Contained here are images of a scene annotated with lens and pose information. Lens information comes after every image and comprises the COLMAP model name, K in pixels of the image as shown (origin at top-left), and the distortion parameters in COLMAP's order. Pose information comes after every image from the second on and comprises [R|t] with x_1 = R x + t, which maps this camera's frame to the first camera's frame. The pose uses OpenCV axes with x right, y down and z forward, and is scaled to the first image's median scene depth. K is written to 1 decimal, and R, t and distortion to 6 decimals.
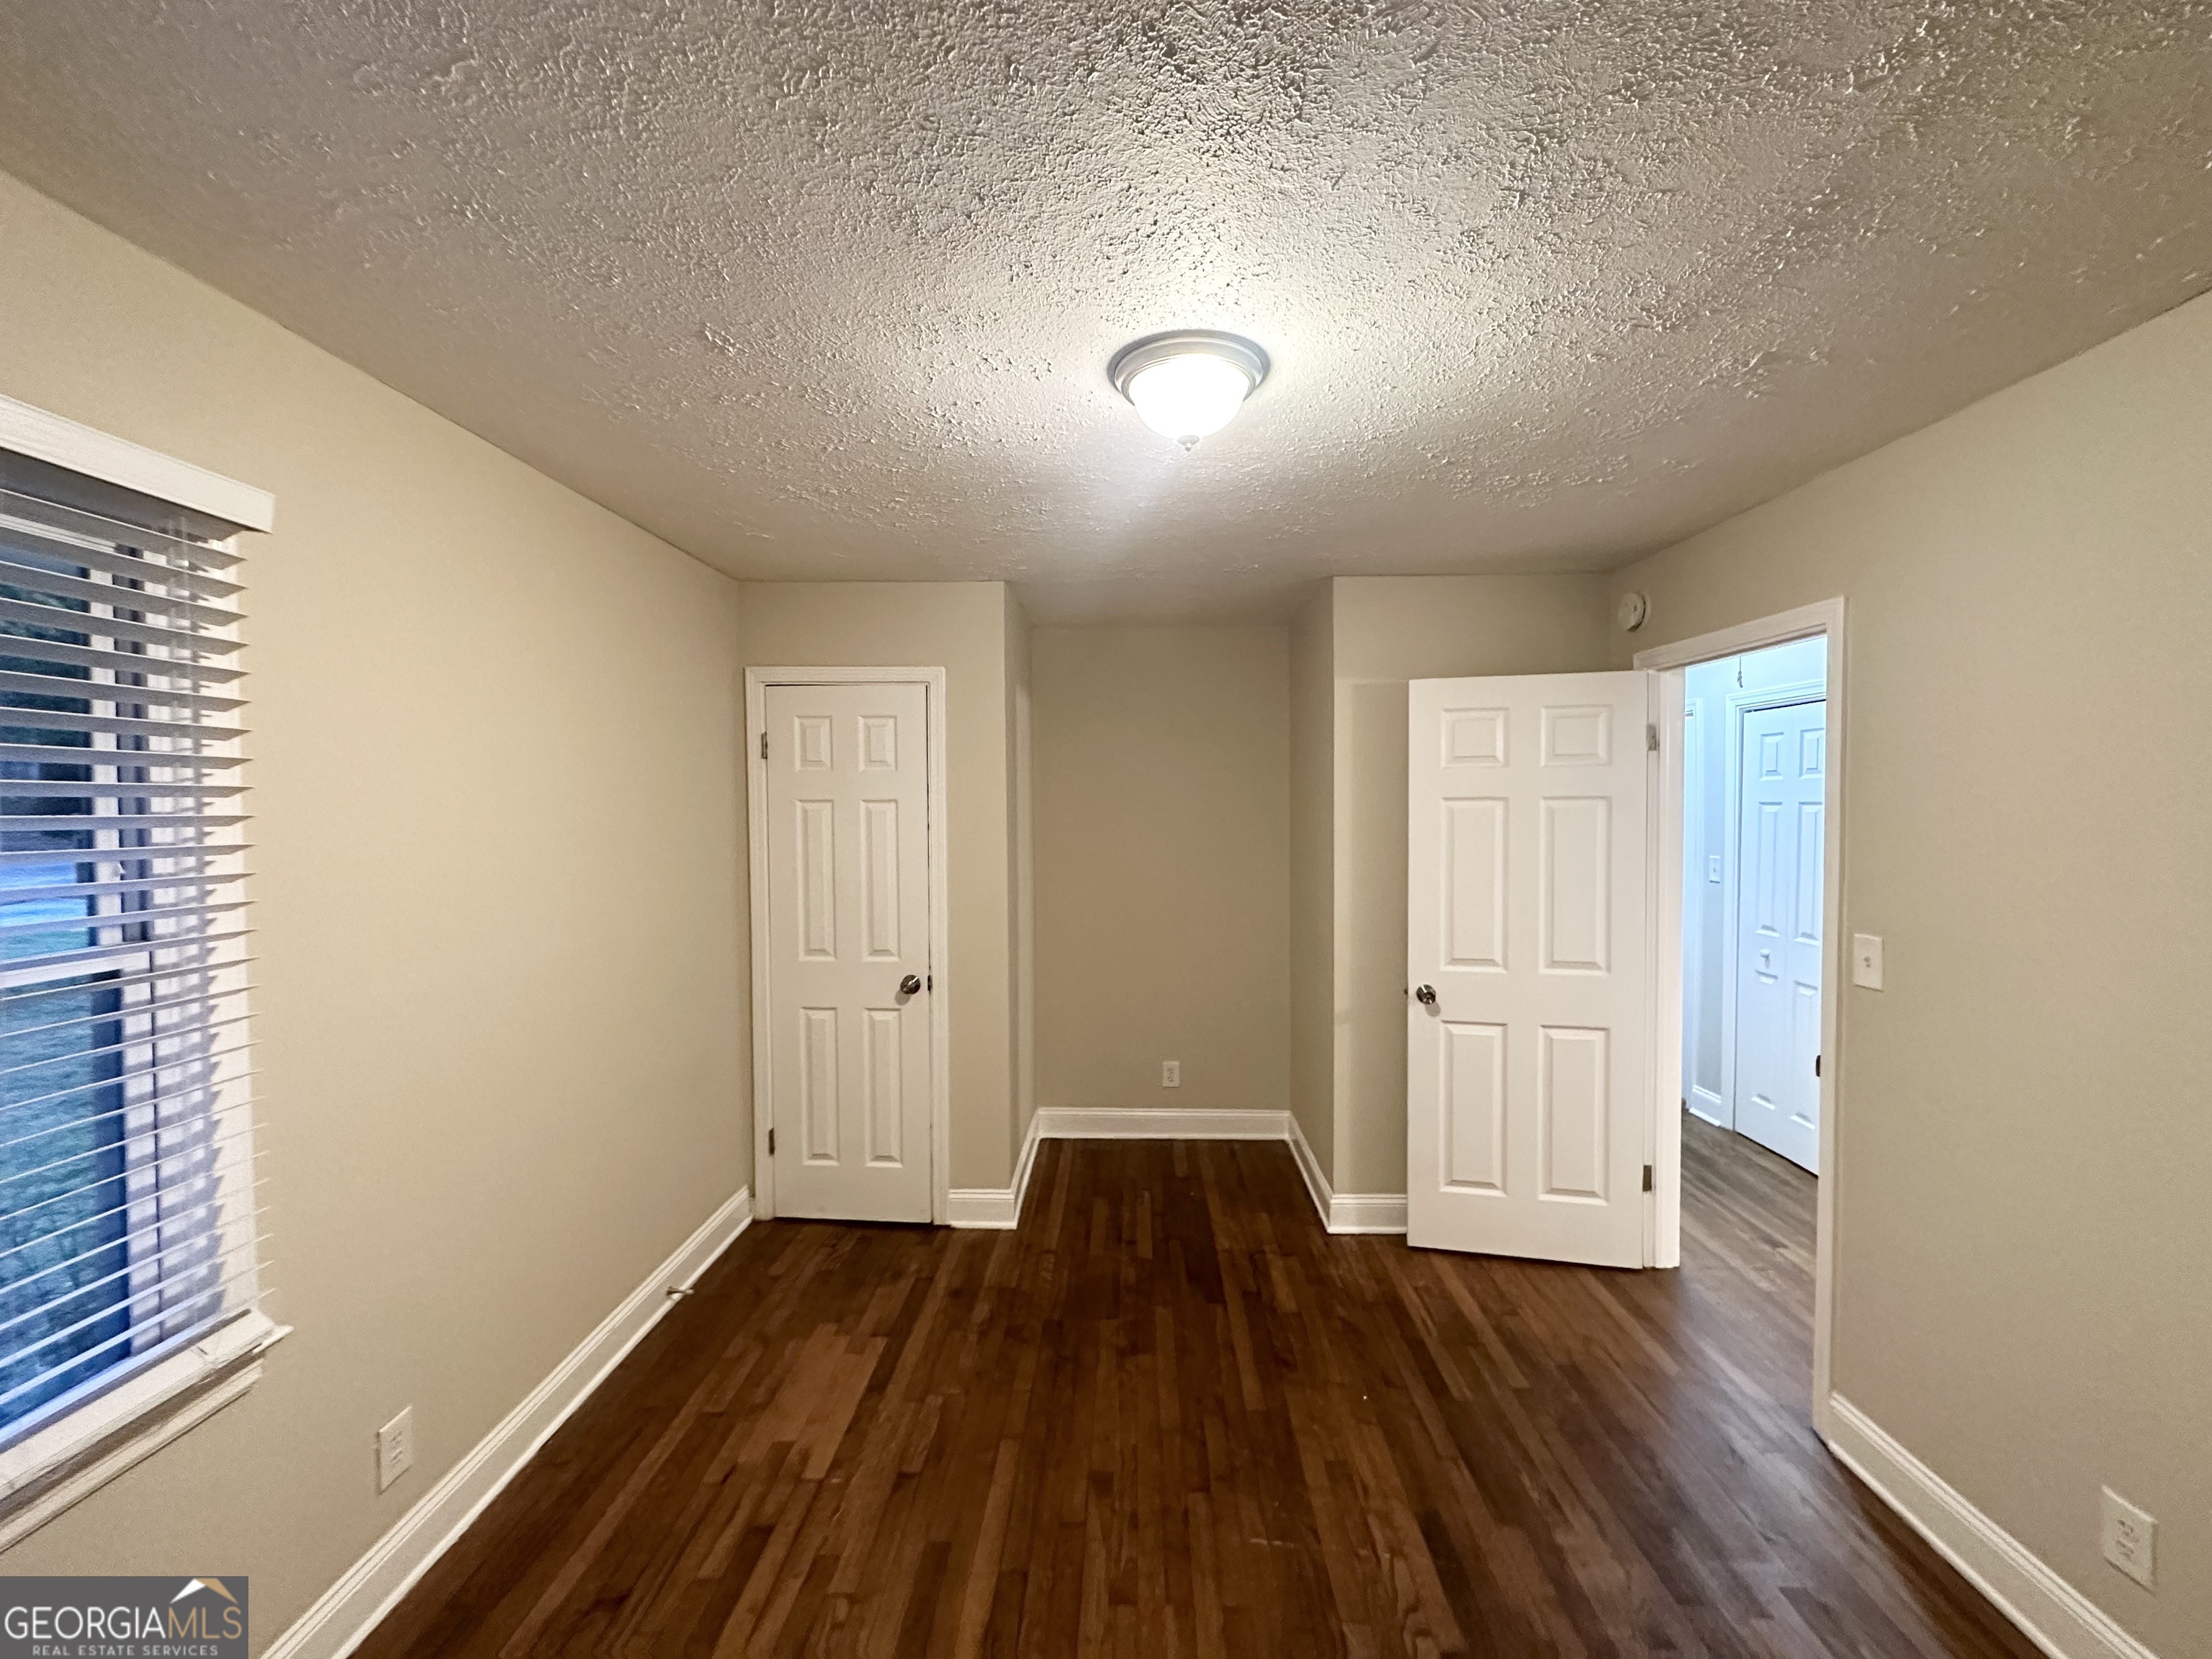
lens RADIAL K [[877.2, 0, 1108.3], [0, 877.2, 827.7], [0, 0, 1]] dist [-0.005215, 0.001436]
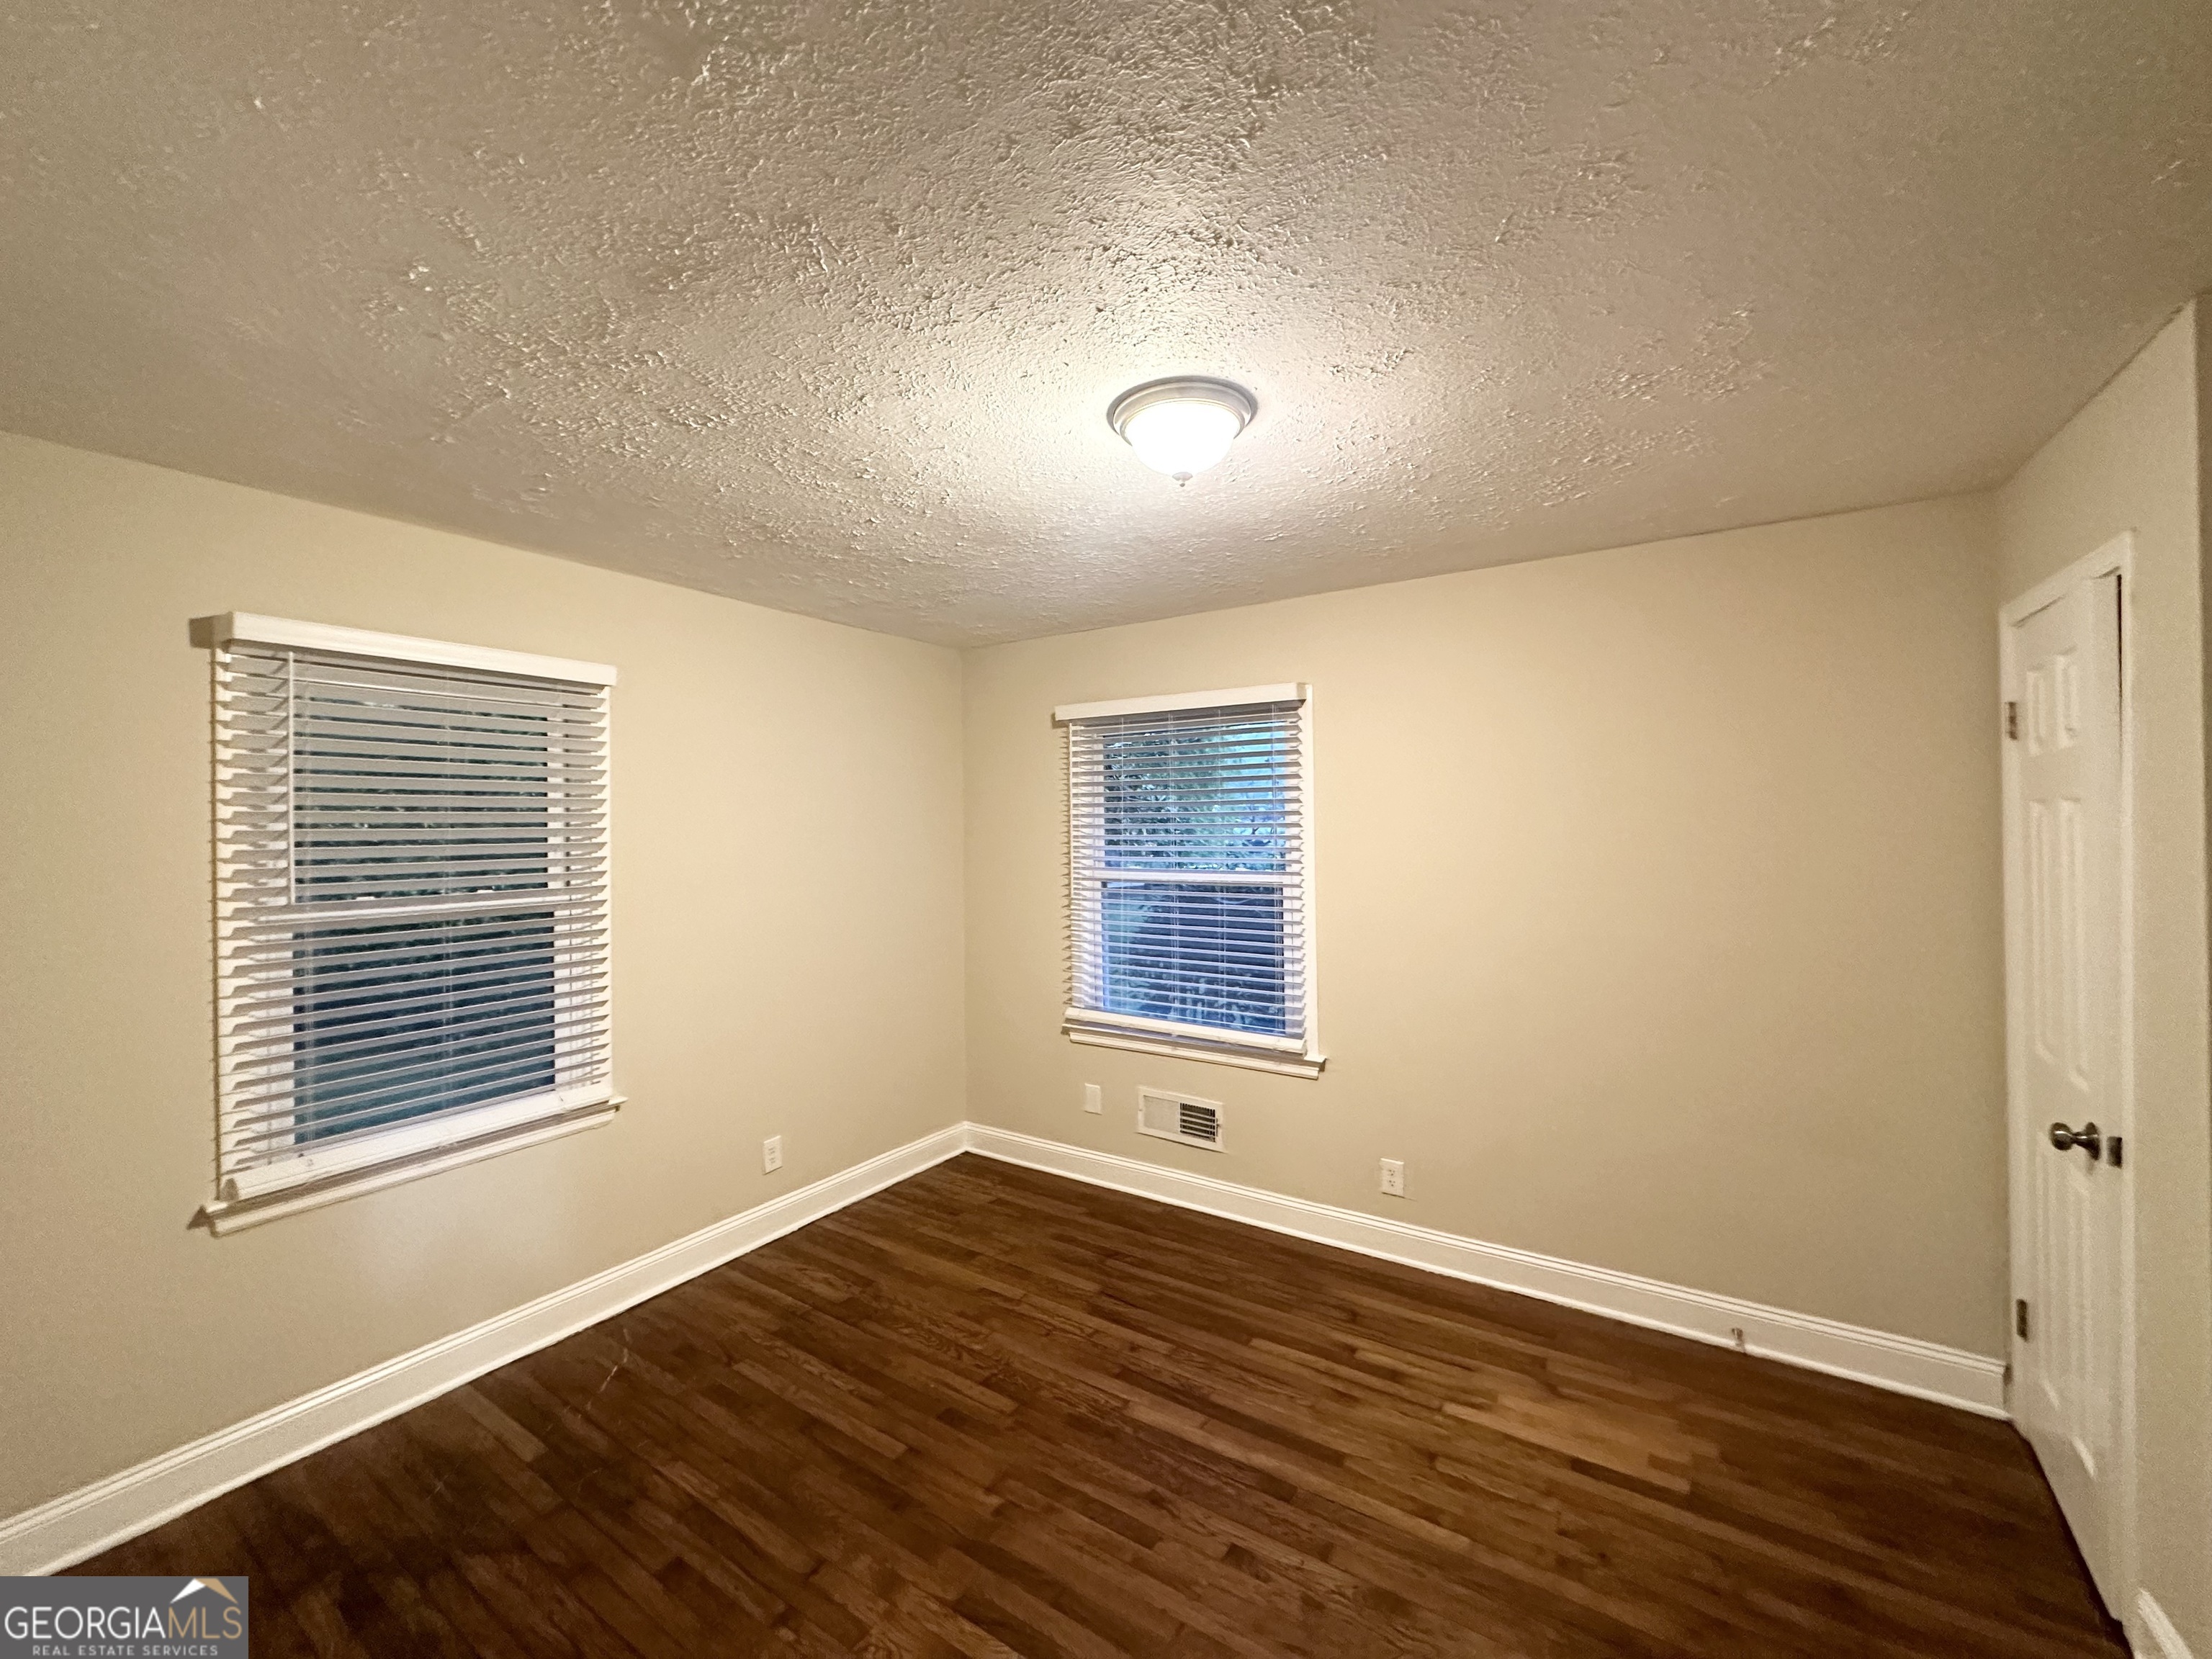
lens RADIAL K [[877.2, 0, 1123.1], [0, 877.2, 837.5], [0, 0, 1]] dist [-0.005215, 0.001436]
pose [[-0.512719, 0.018575, -0.858356, 0.761473], [-0.004796, 0.999688, 0.024498, -0.026205], [0.858543, 0.016678, -0.512470, 1.084430]]
